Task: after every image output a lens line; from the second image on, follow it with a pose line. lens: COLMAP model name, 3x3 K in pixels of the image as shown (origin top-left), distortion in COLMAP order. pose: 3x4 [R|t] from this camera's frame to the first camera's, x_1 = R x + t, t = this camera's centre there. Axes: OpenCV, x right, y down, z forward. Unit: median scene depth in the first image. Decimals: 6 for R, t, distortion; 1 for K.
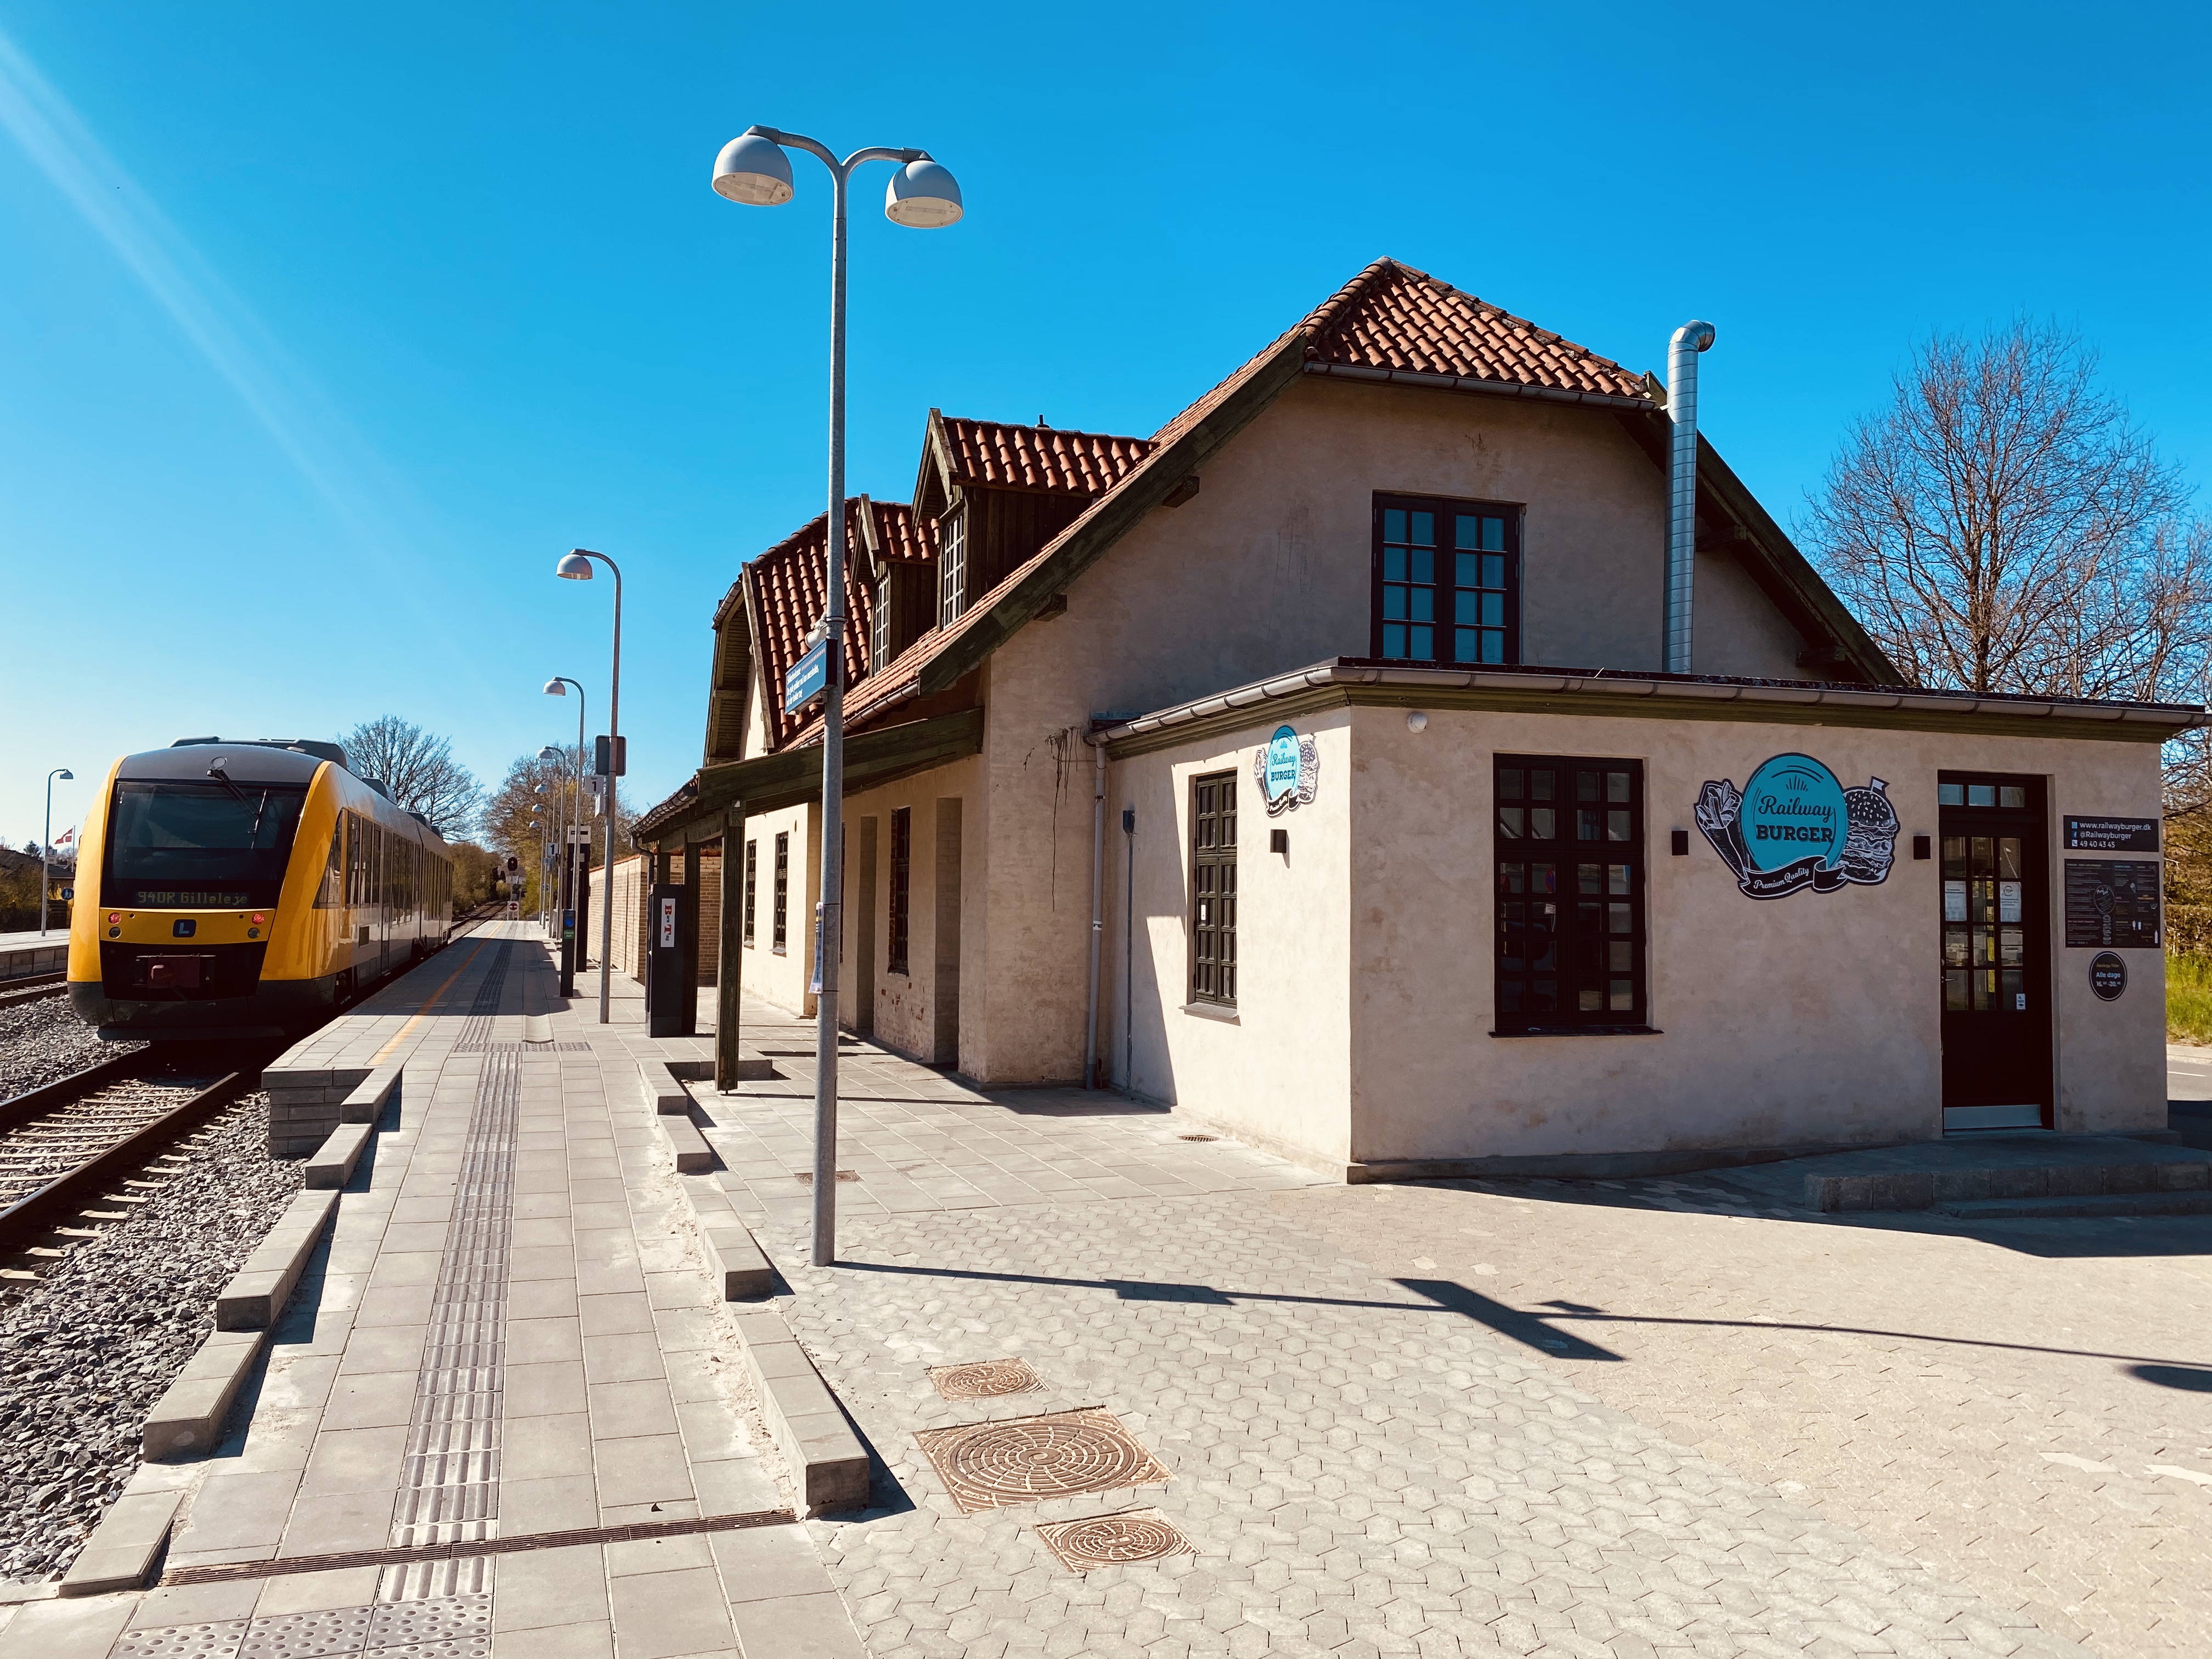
lens RADIAL K [[1655.1, 0, 1096.5], [0, 1655.1, 799.9], [0, 0, 1]] dist [0.092697, -0.140711]
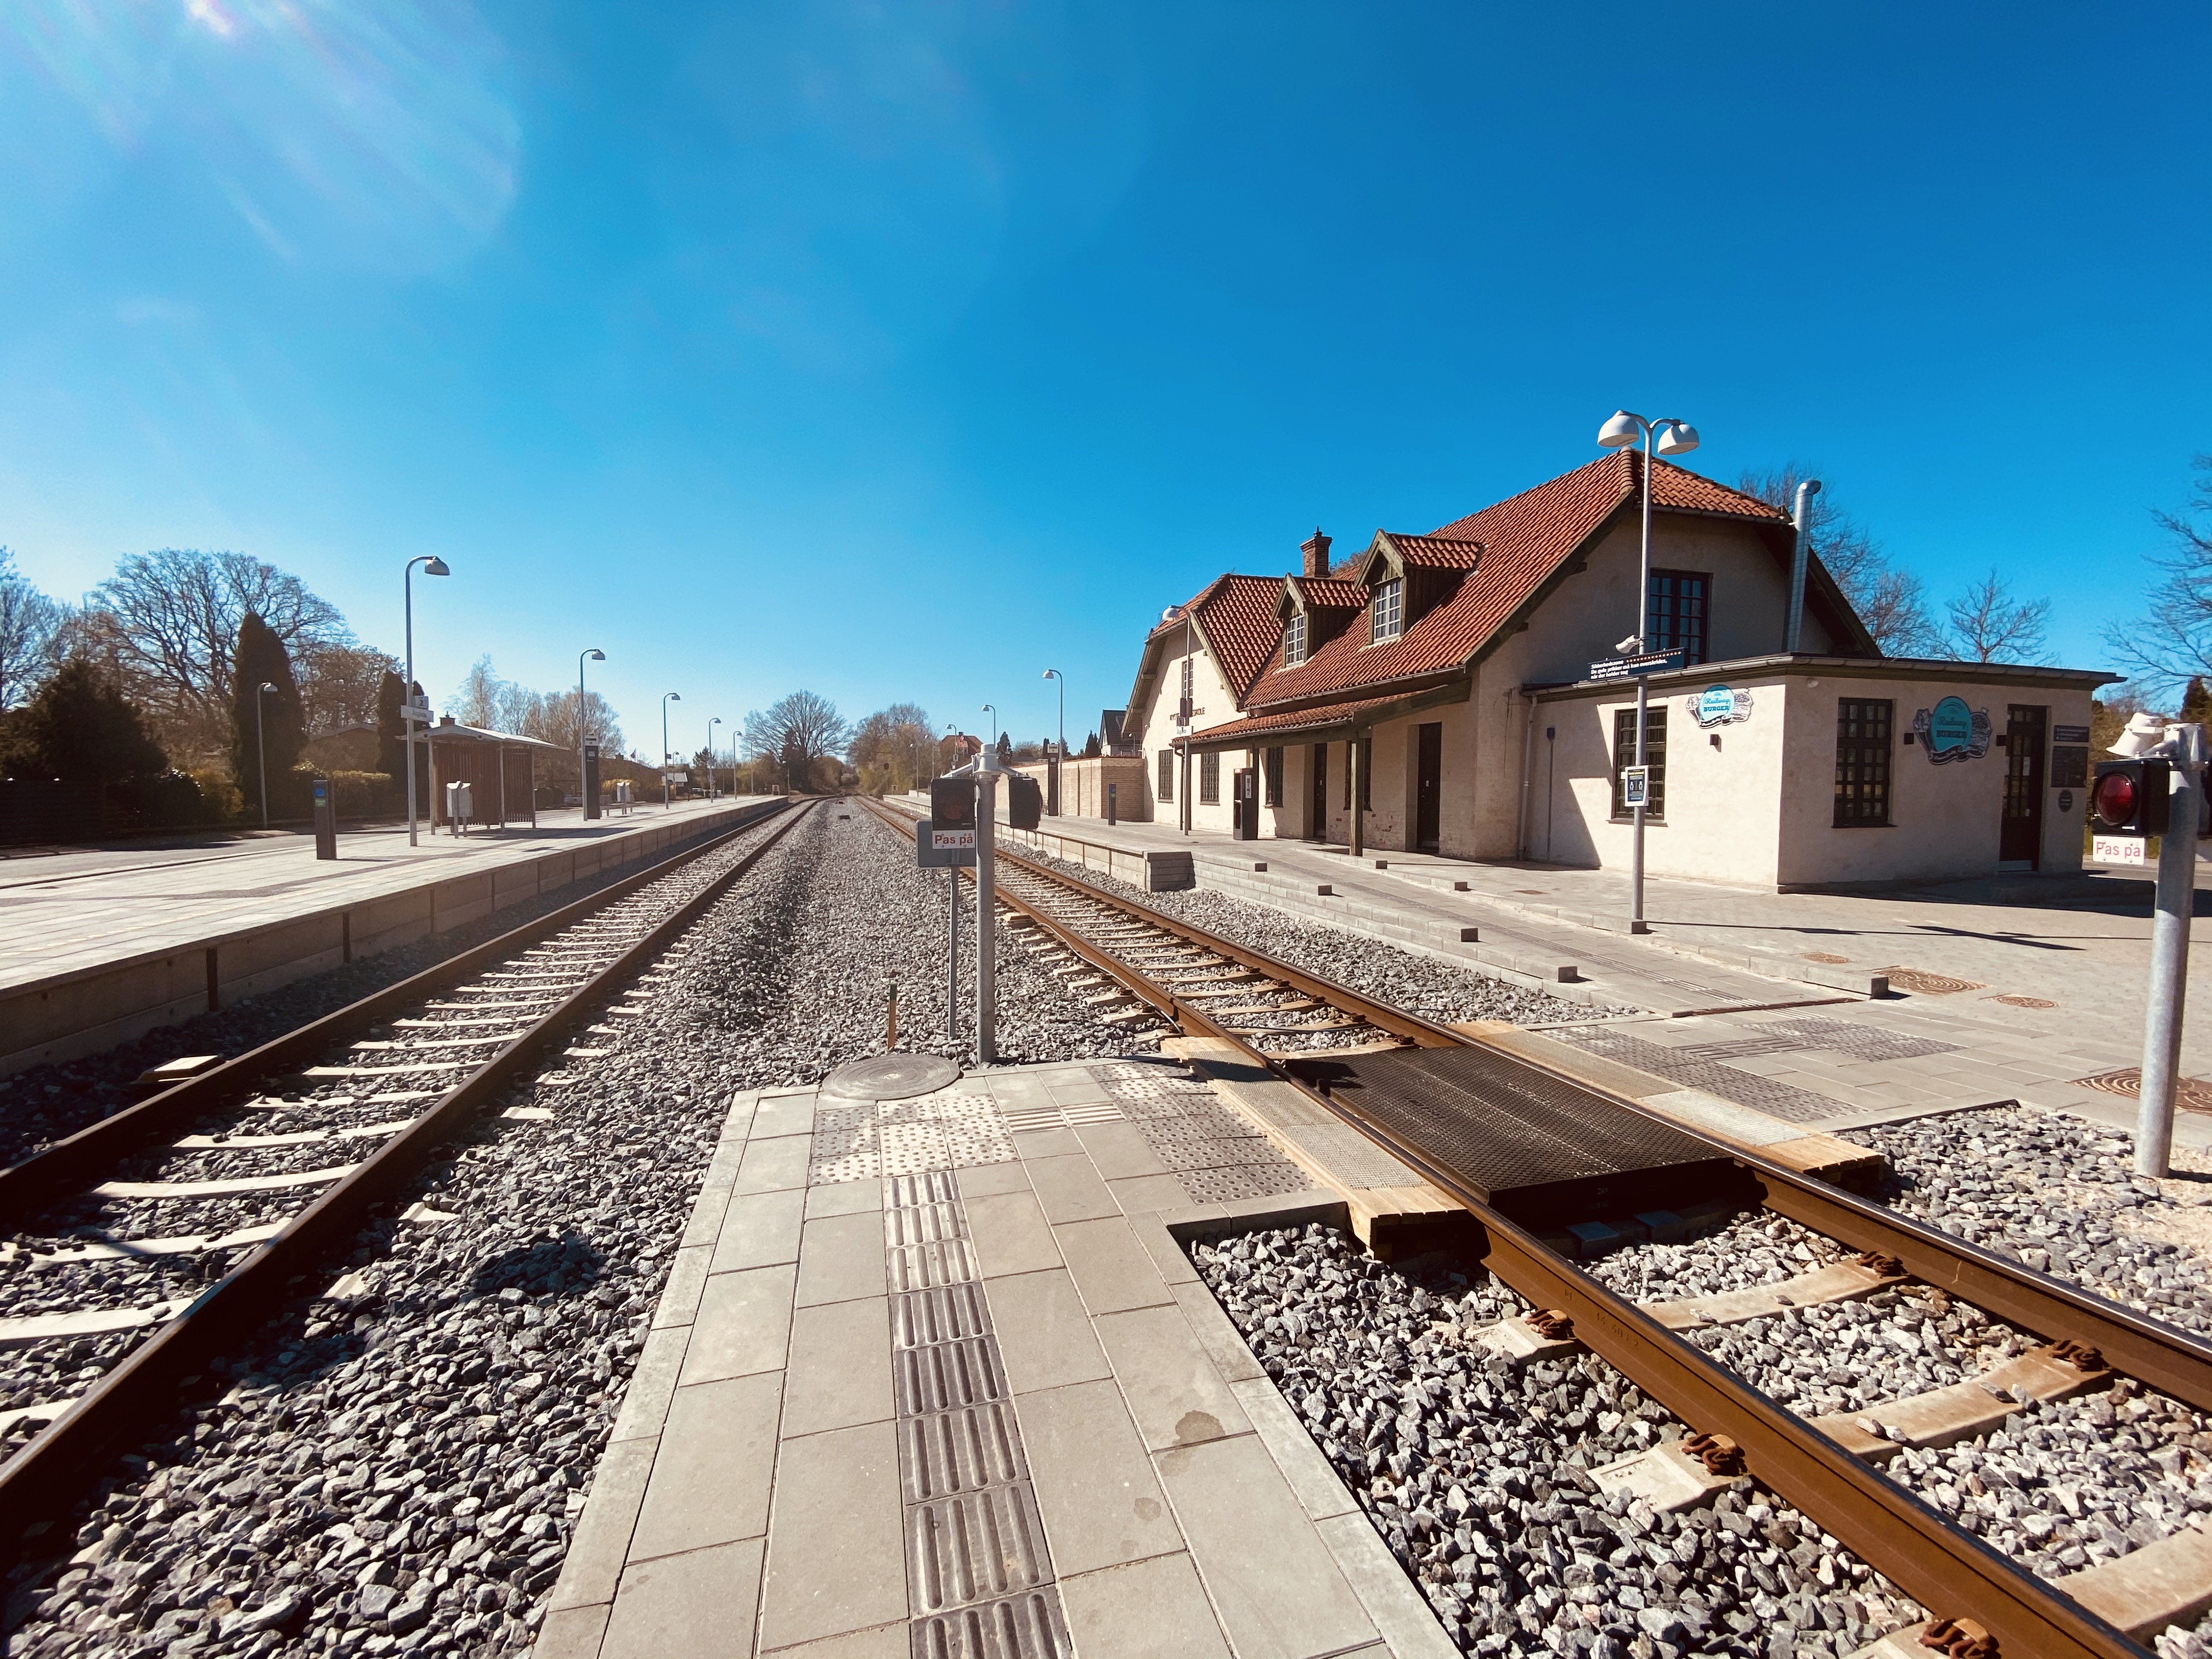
lens RADIAL K [[896.9, 0, 1106.0], [0, 896.9, 829.5], [0, 0, 1]] dist [0.011719, -0.018063]
pose [[0.999251, -0.007039, -0.038058, -0.517097], [0.011061, 0.994249, 0.106519, 0.006365], [0.037090, -0.106860, 0.993582, -0.156025]]
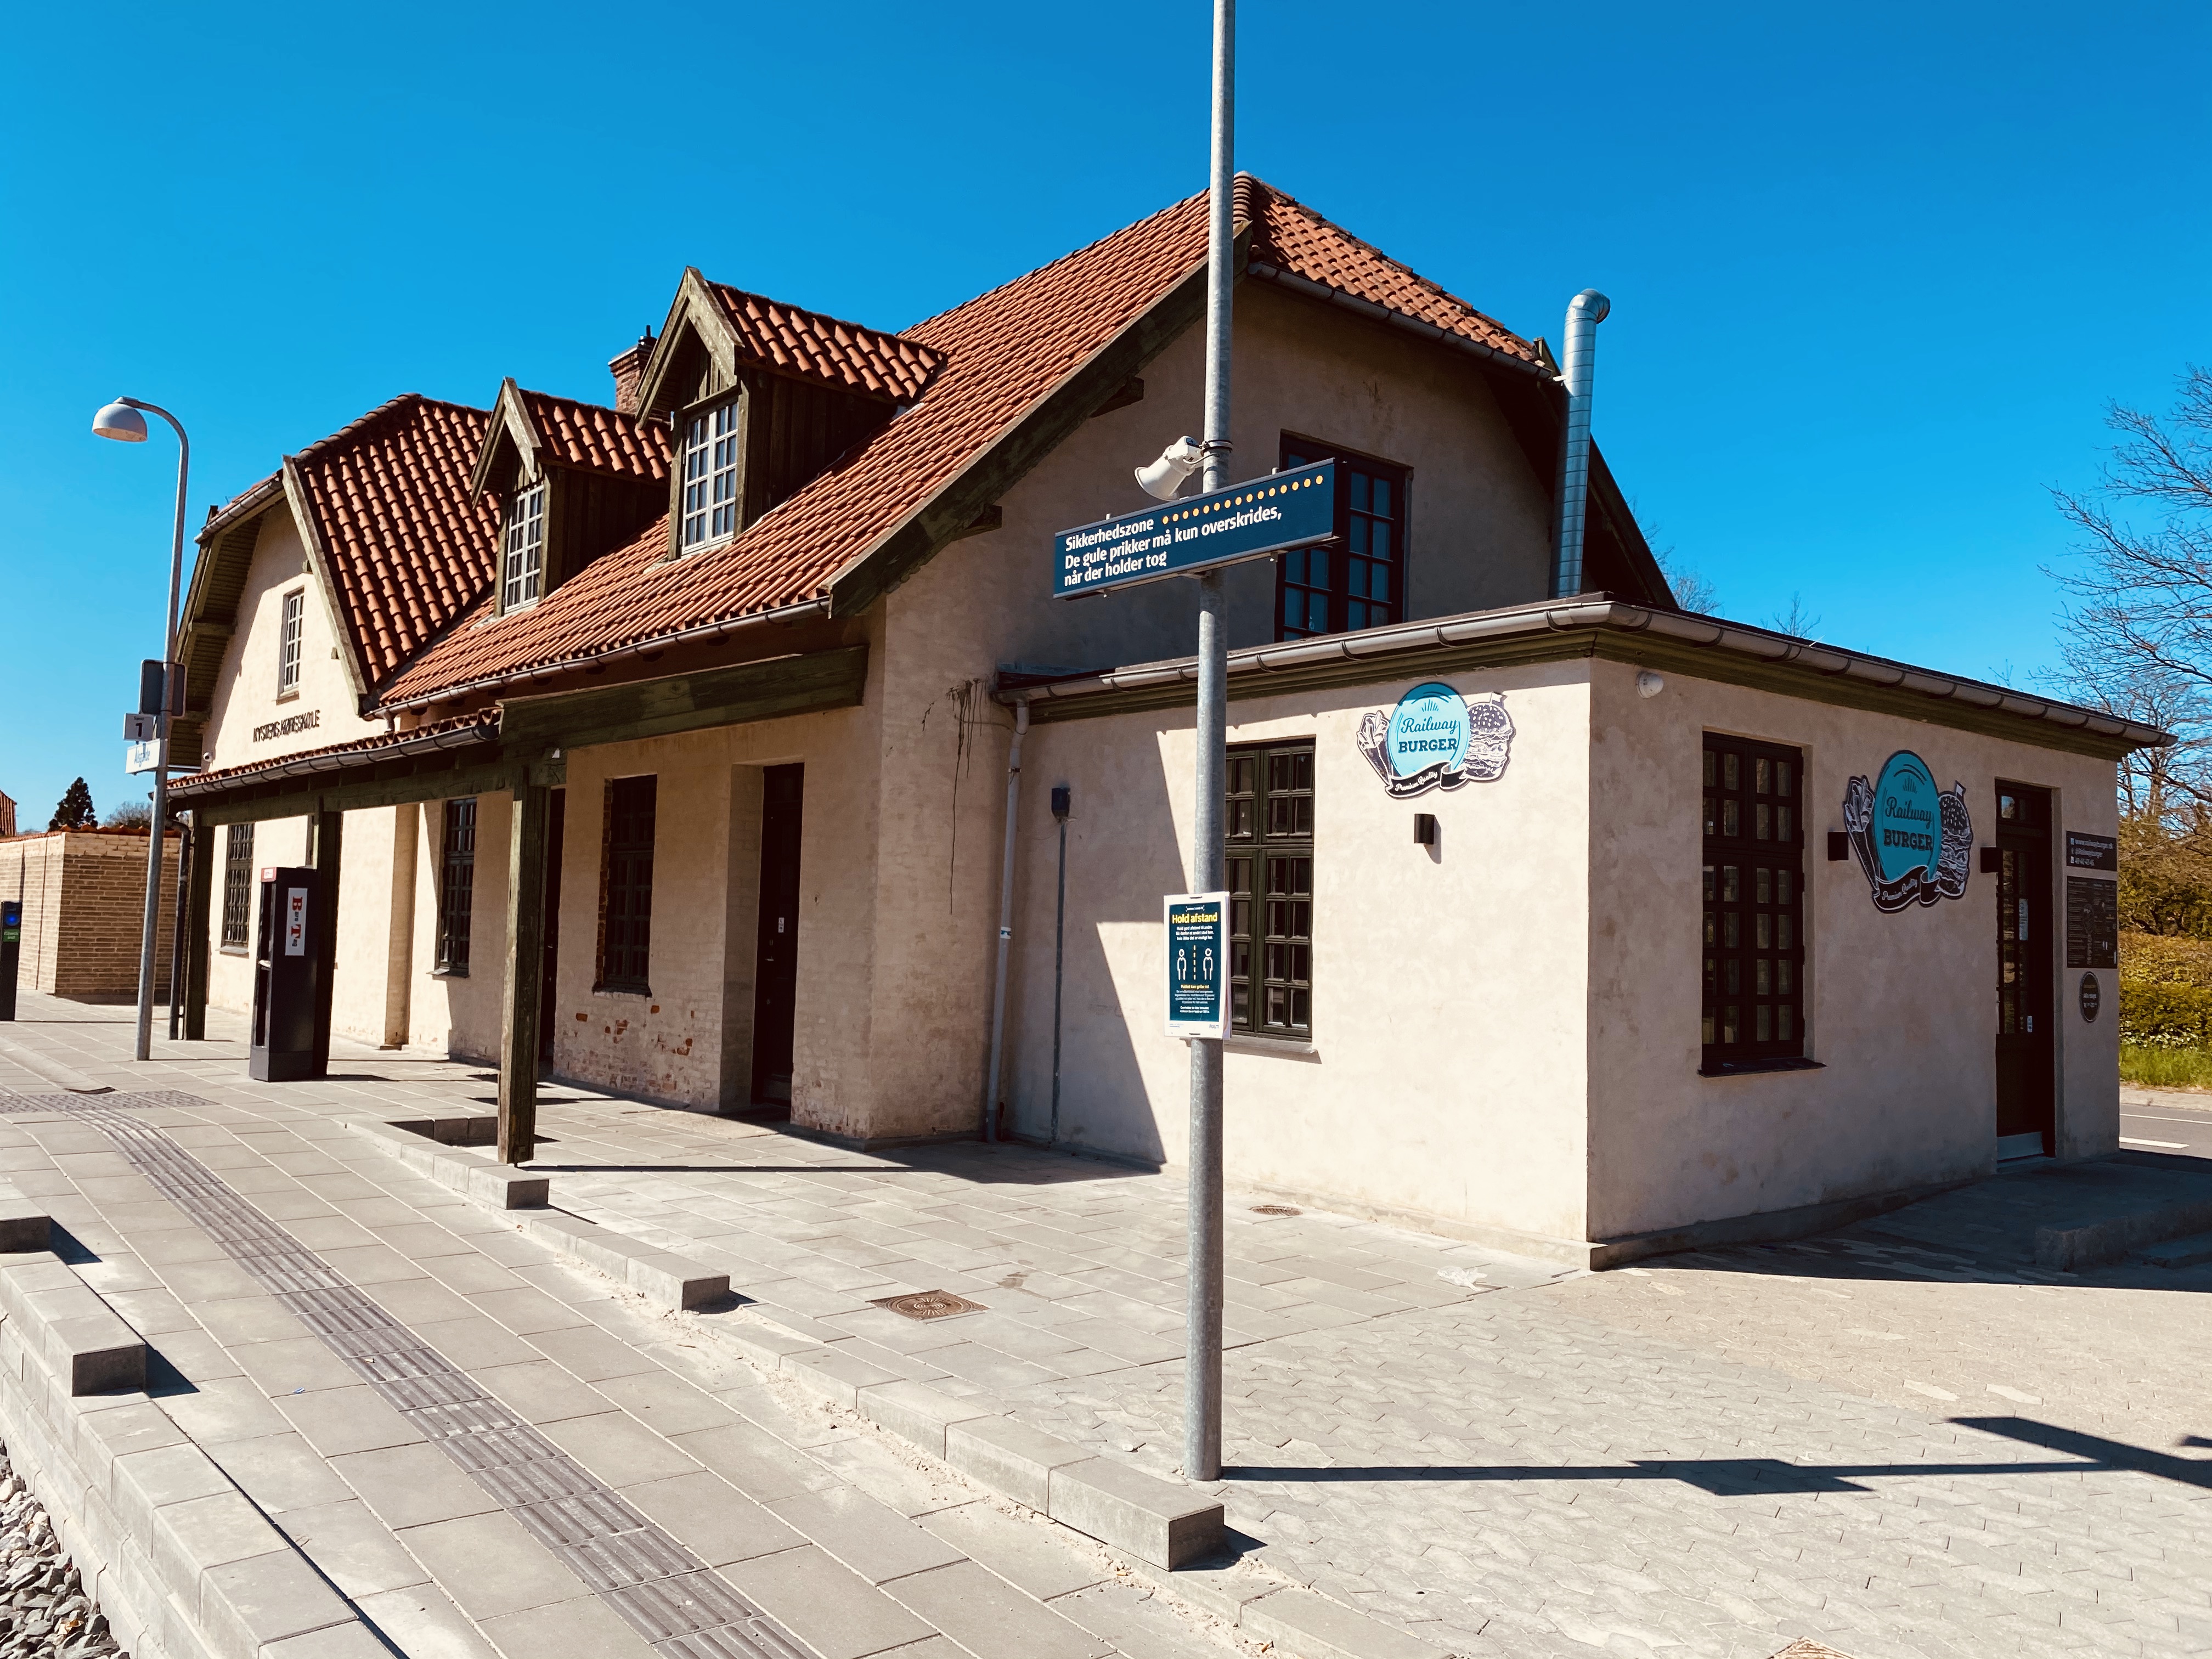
lens RADIAL K [[1668.3, 0, 1093.5], [0, 1668.3, 815.9], [0, 0, 1]] dist [0.077349, -0.138066]
pose [[0.932613, 0.037105, 0.358965, -0.262663], [-0.038776, 0.999245, -0.002547, 0.021986], [-0.358788, -0.011544, 0.933348, 0.262027]]
